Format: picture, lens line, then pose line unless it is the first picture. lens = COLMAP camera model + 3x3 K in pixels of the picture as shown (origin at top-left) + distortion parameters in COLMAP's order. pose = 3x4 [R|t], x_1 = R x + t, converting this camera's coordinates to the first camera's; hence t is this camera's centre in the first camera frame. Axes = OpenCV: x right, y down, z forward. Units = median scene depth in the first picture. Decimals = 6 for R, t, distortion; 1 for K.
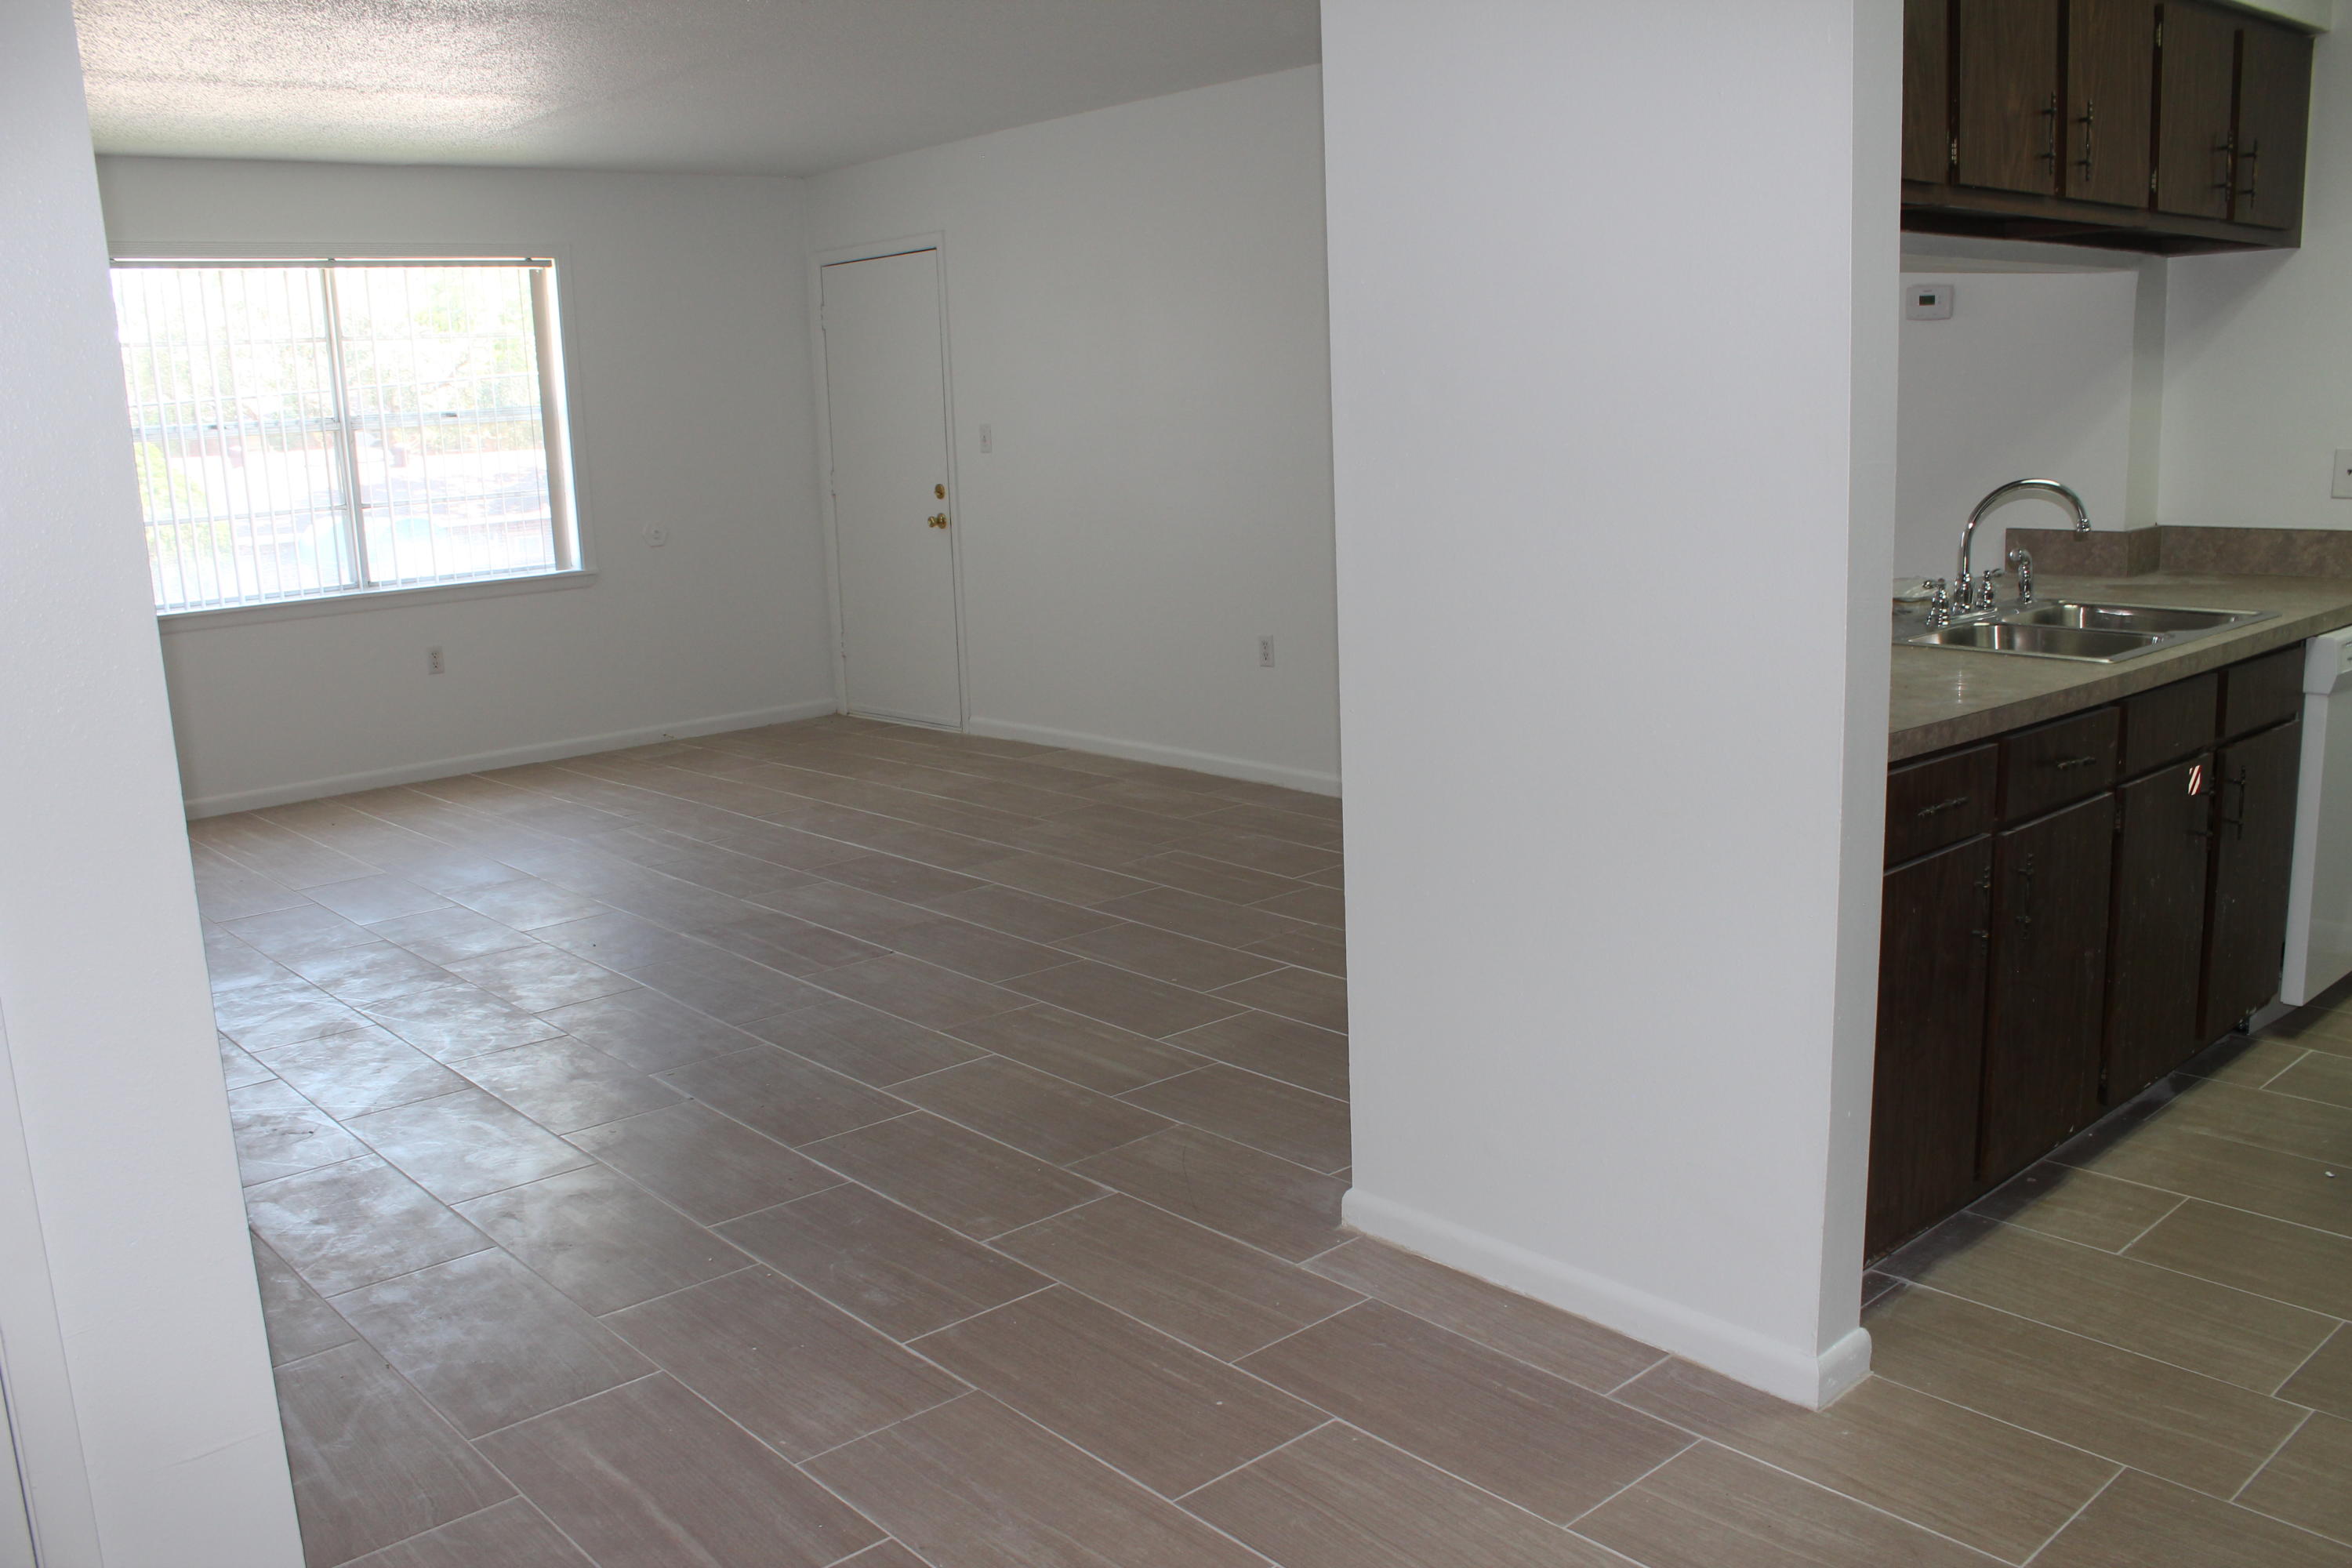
lens RADIAL K [[1950.9, 0, 1179.2], [0, 1950.9, 800.1], [0, 0, 1]] dist [-0.165901, 0.142480]
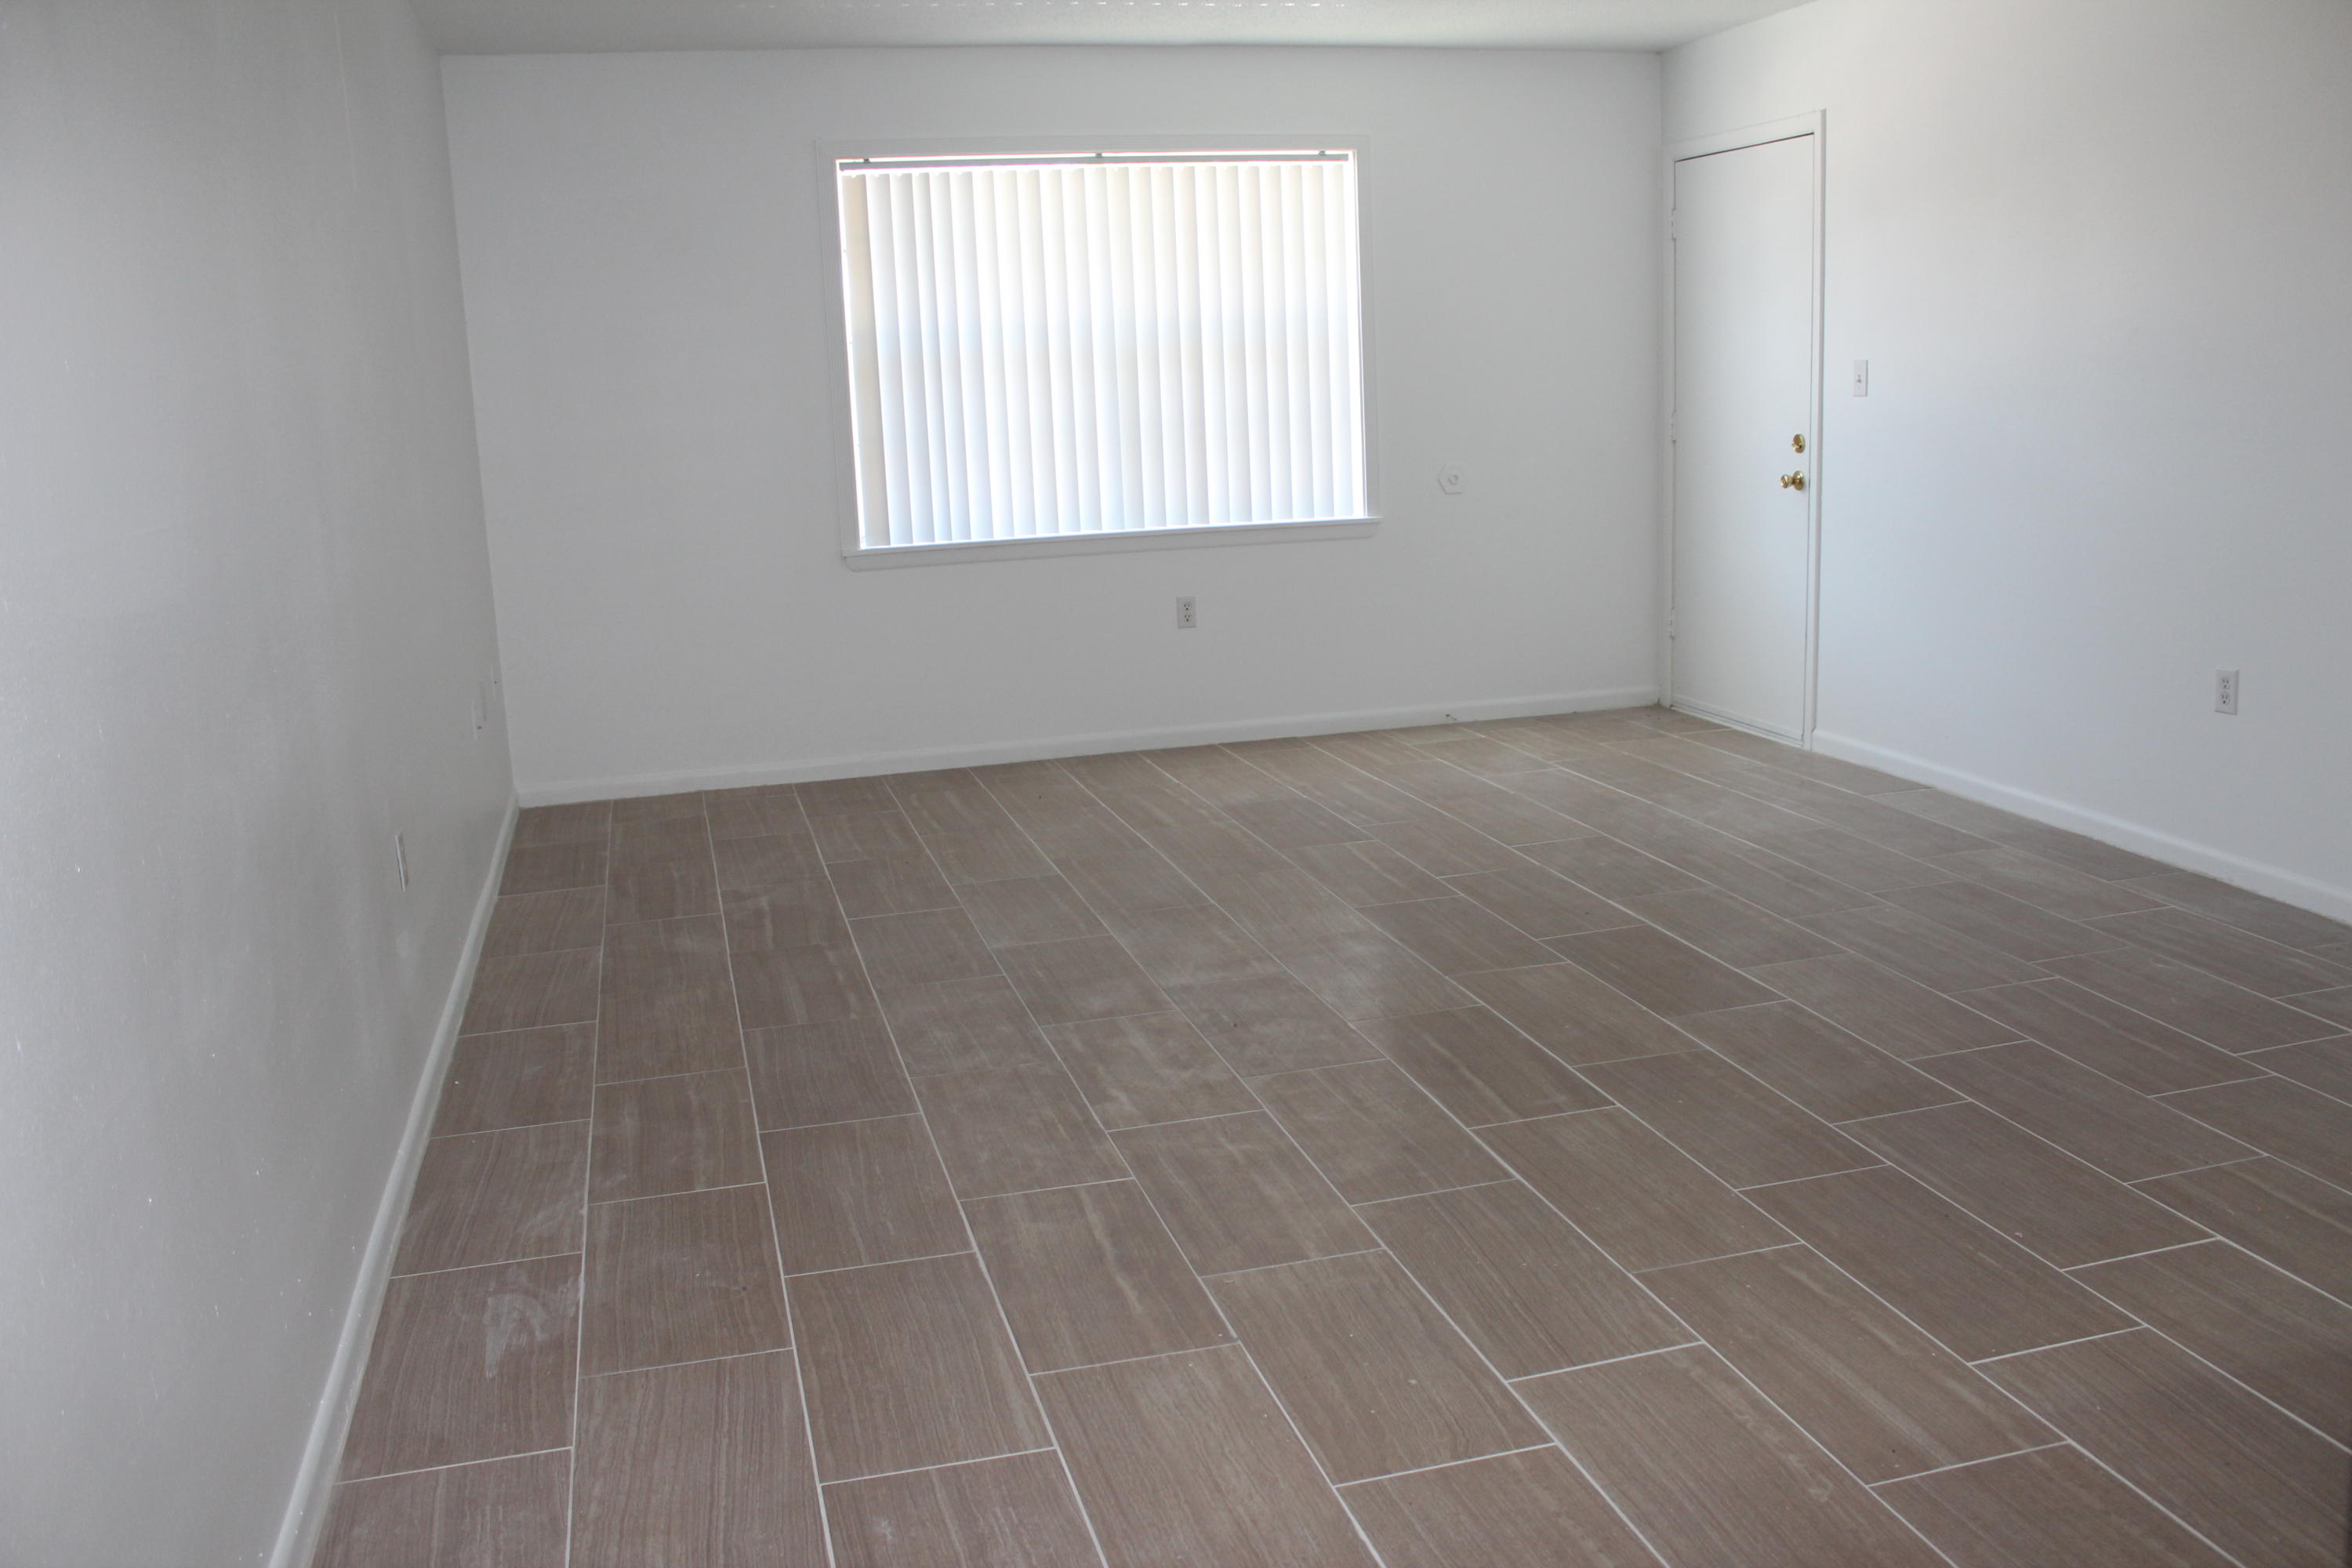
lens RADIAL K [[1952.0, 0, 1183.1], [0, 1952.0, 795.0], [0, 0, 1]] dist [-0.167887, 0.149201]
pose [[0.896429, 0.101006, -0.431524, 0.005470], [-0.087214, 0.994848, 0.051688, -0.076004], [0.434522, -0.008700, 0.900619, 0.405236]]
